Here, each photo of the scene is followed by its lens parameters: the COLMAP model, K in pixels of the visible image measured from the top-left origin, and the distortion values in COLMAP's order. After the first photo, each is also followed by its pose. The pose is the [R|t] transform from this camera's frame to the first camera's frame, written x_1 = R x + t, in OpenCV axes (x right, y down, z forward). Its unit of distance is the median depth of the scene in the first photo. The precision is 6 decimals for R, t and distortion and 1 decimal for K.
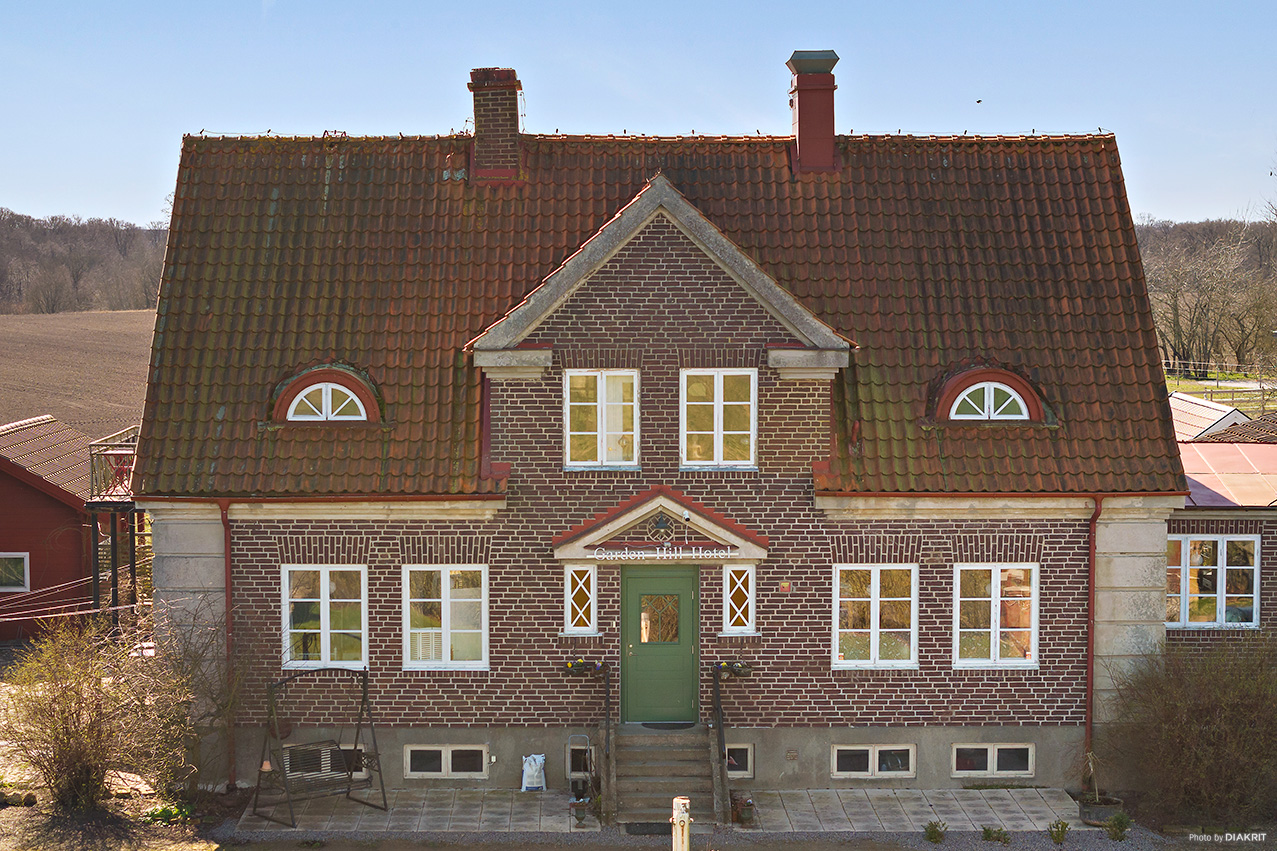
lens RADIAL K [[2532.2, 0, 569.0], [0, 2532.2, 466.6], [0, 0, 1]] dist [-0.091640, 0.226820]
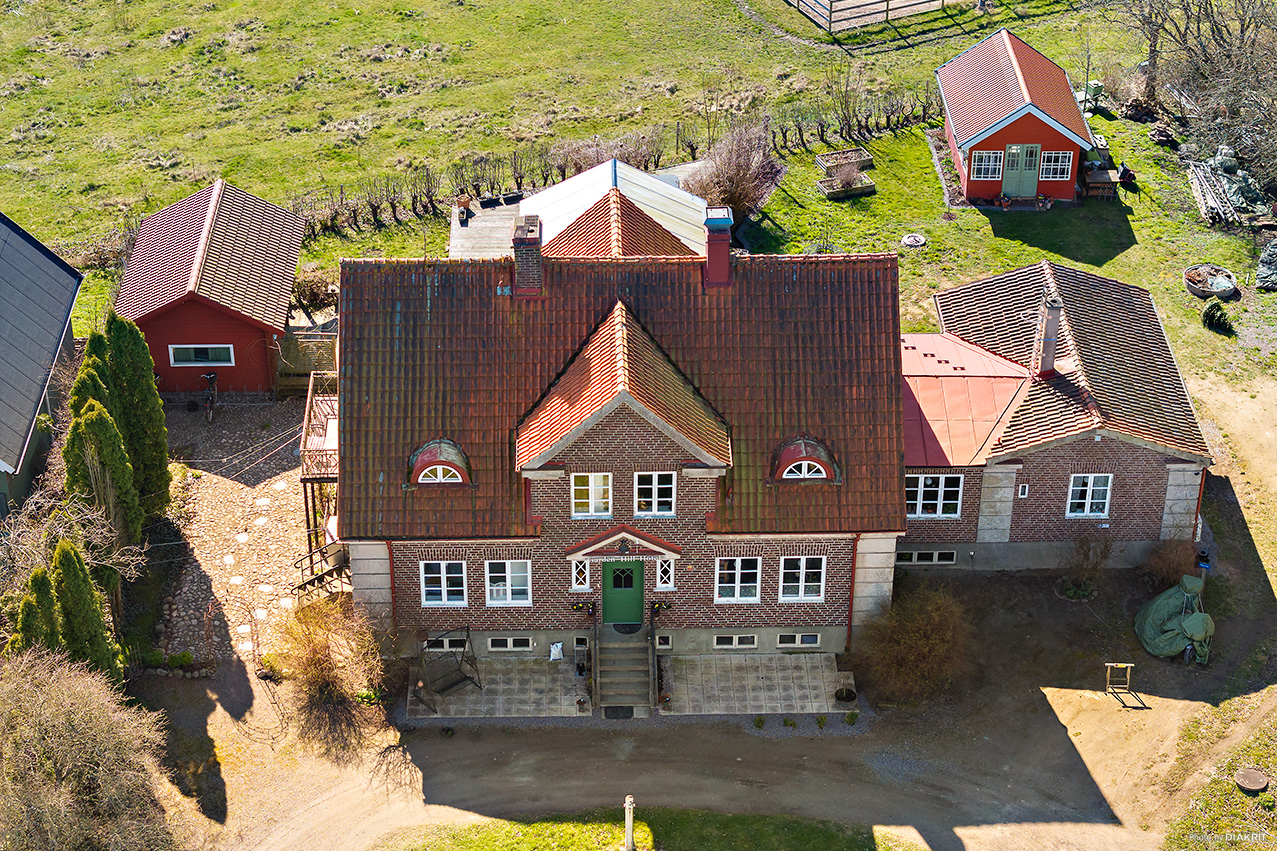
lens RADIAL K [[2484.2, 0, 638.5], [0, 2484.2, 425.5], [0, 0, 1]] dist [-0.090929, 0.121218]
pose [[0.999521, -0.009520, 0.029433, -0.005579], [-0.005943, 0.874658, 0.484704, -0.930115], [-0.030358, -0.484647, 0.874183, -0.549849]]
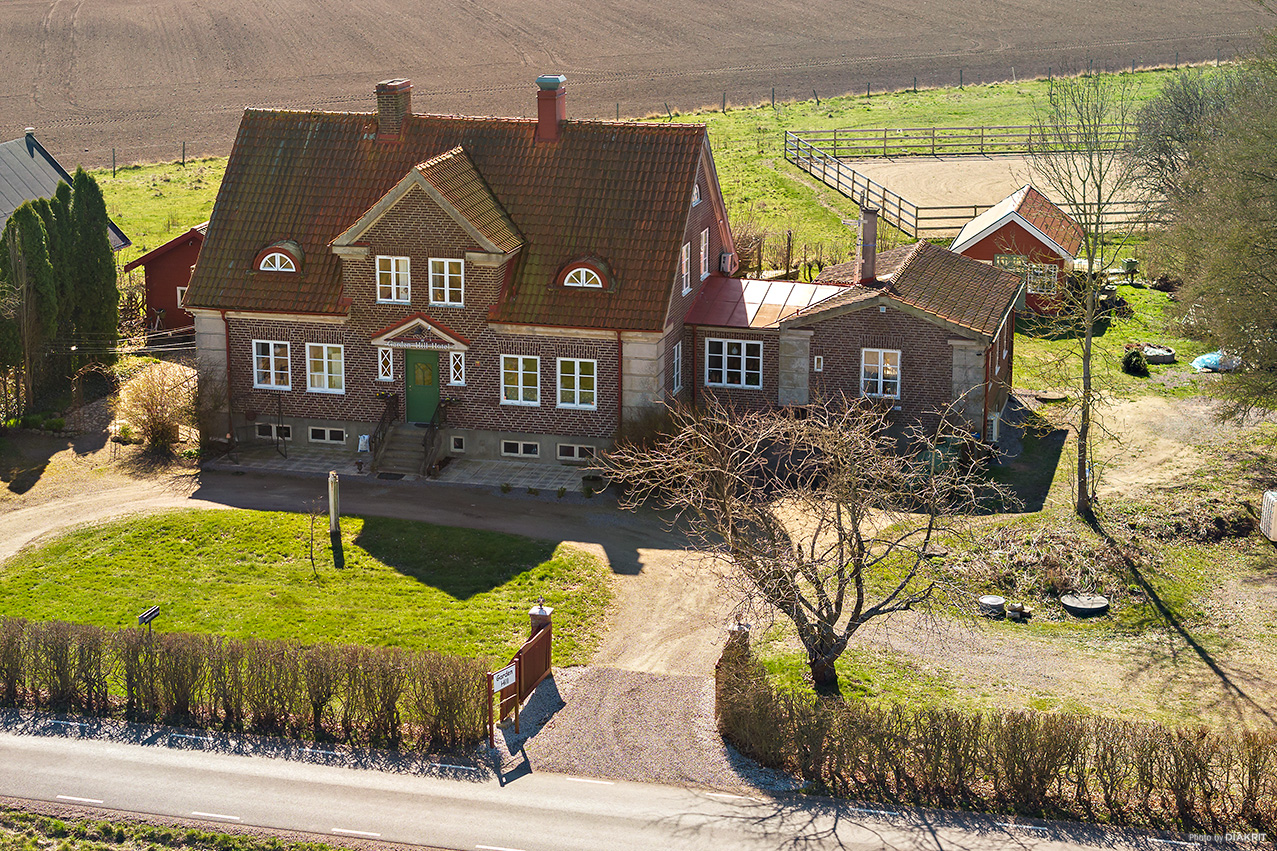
lens RADIAL K [[2484.2, 0, 638.5], [0, 2484.2, 425.5], [0, 0, 1]] dist [-0.090929, 0.121218]
pose [[0.970390, 0.065271, -0.232559, 0.688783], [-0.024478, 0.984414, 0.174153, -0.260121], [0.240302, -0.163303, 0.956863, -0.925989]]
